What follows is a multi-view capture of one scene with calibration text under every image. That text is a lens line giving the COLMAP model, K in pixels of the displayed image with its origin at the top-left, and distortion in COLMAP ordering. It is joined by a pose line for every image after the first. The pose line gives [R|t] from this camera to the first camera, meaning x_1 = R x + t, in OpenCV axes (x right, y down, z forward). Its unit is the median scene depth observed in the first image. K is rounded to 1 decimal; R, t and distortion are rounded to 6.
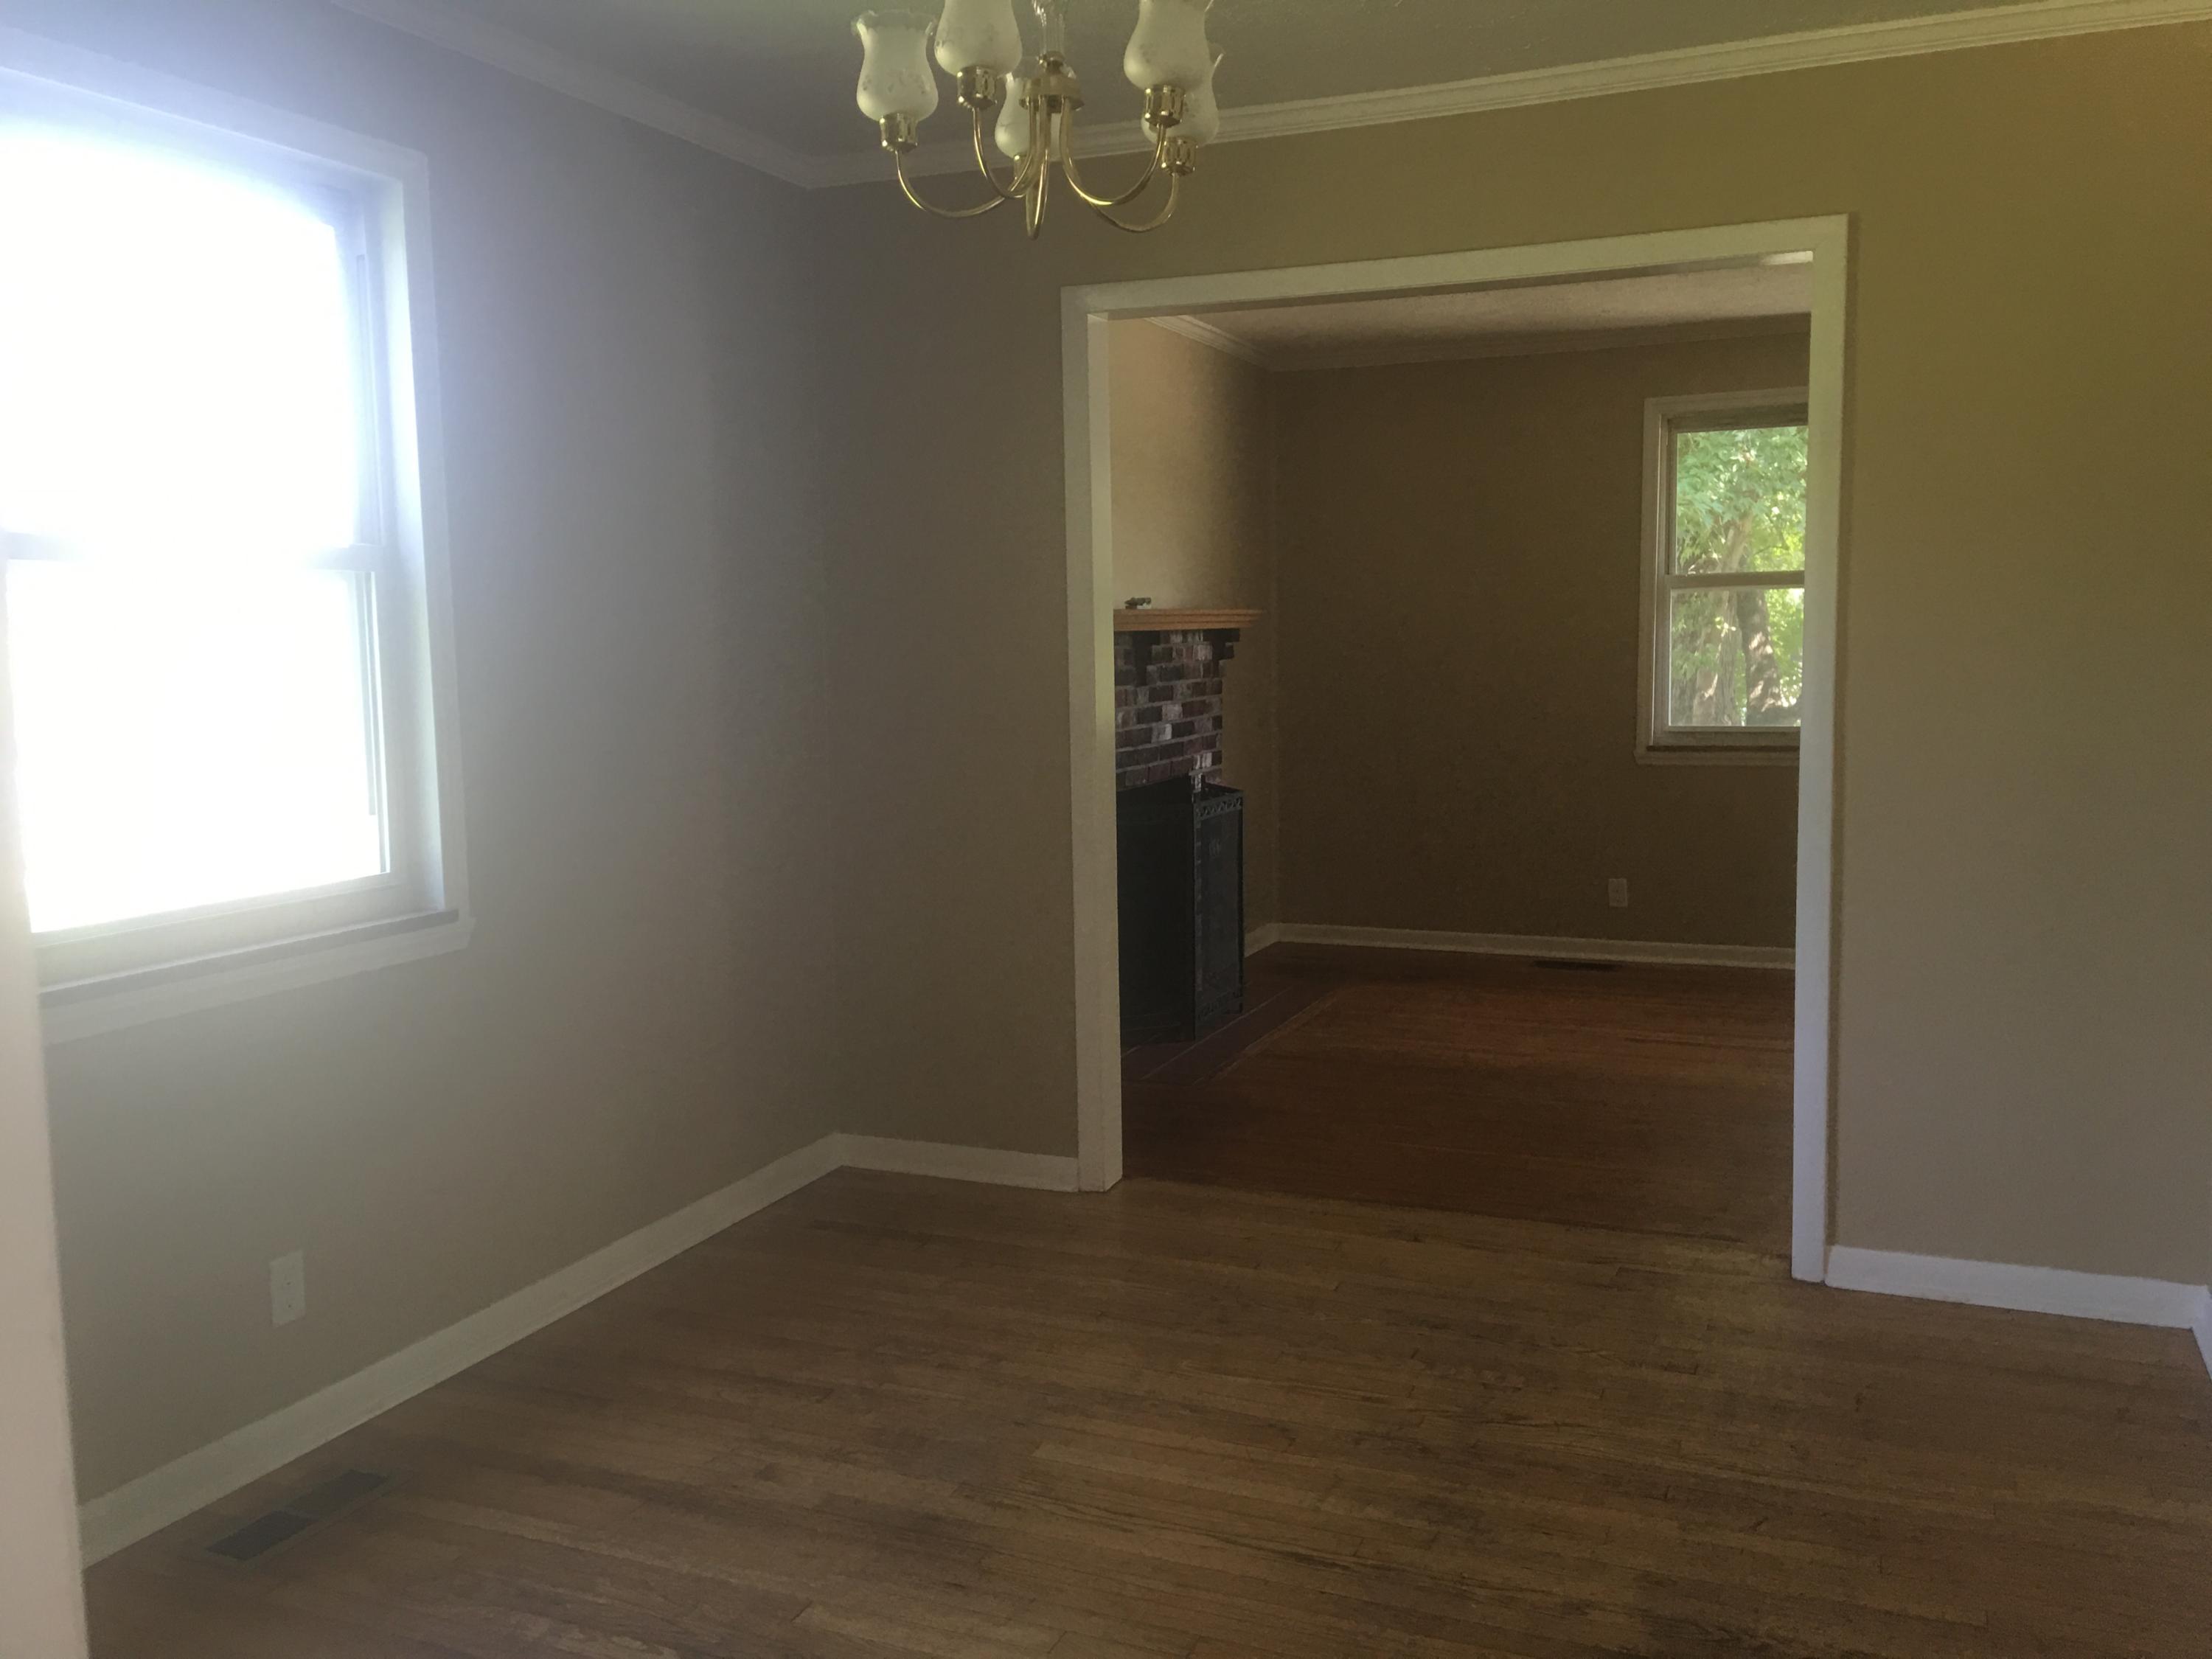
lens RADIAL K [[1877.3, 0, 1107.3], [0, 1877.3, 826.3], [0, 0, 1]] dist [0.073653, -0.087727]
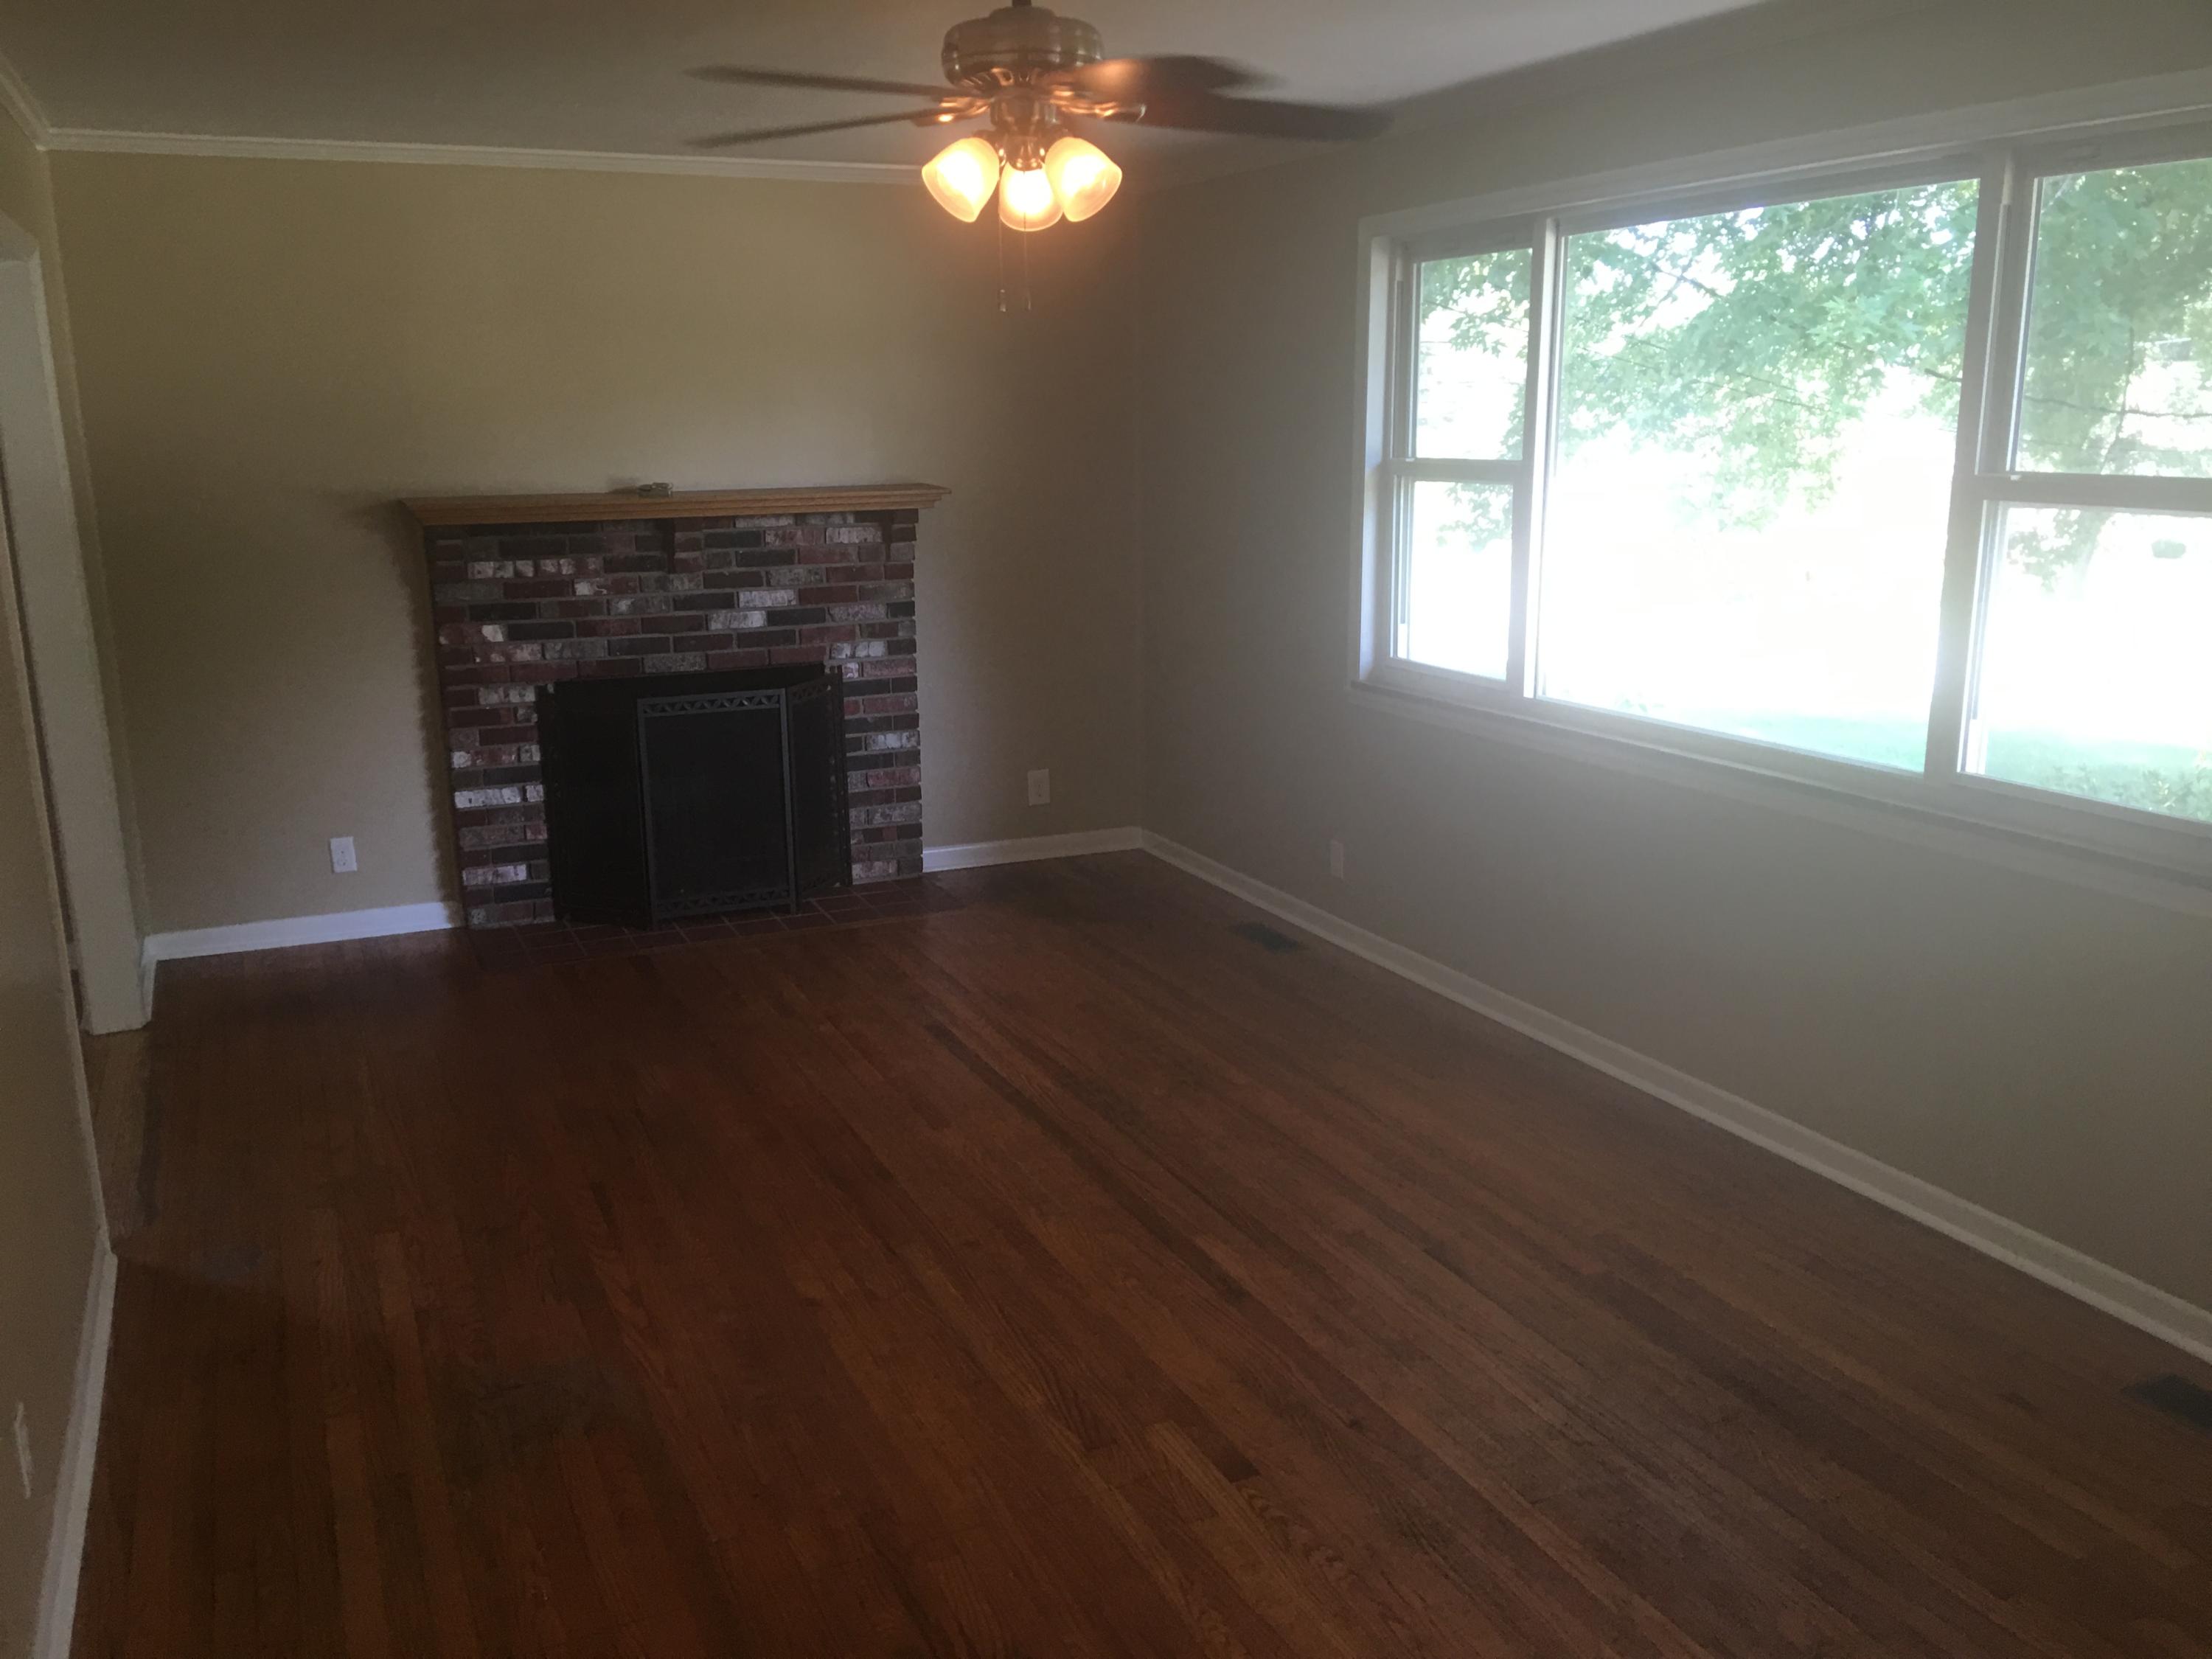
lens RADIAL K [[1877.3, 0, 1106.7], [0, 1877.3, 831.8], [0, 0, 1]] dist [0.073653, -0.087727]
pose [[0.730324, 0.160076, -0.664081, 0.806842], [-0.070010, 0.984576, 0.160338, -0.107560], [0.679504, -0.070606, 0.730266, 0.386761]]
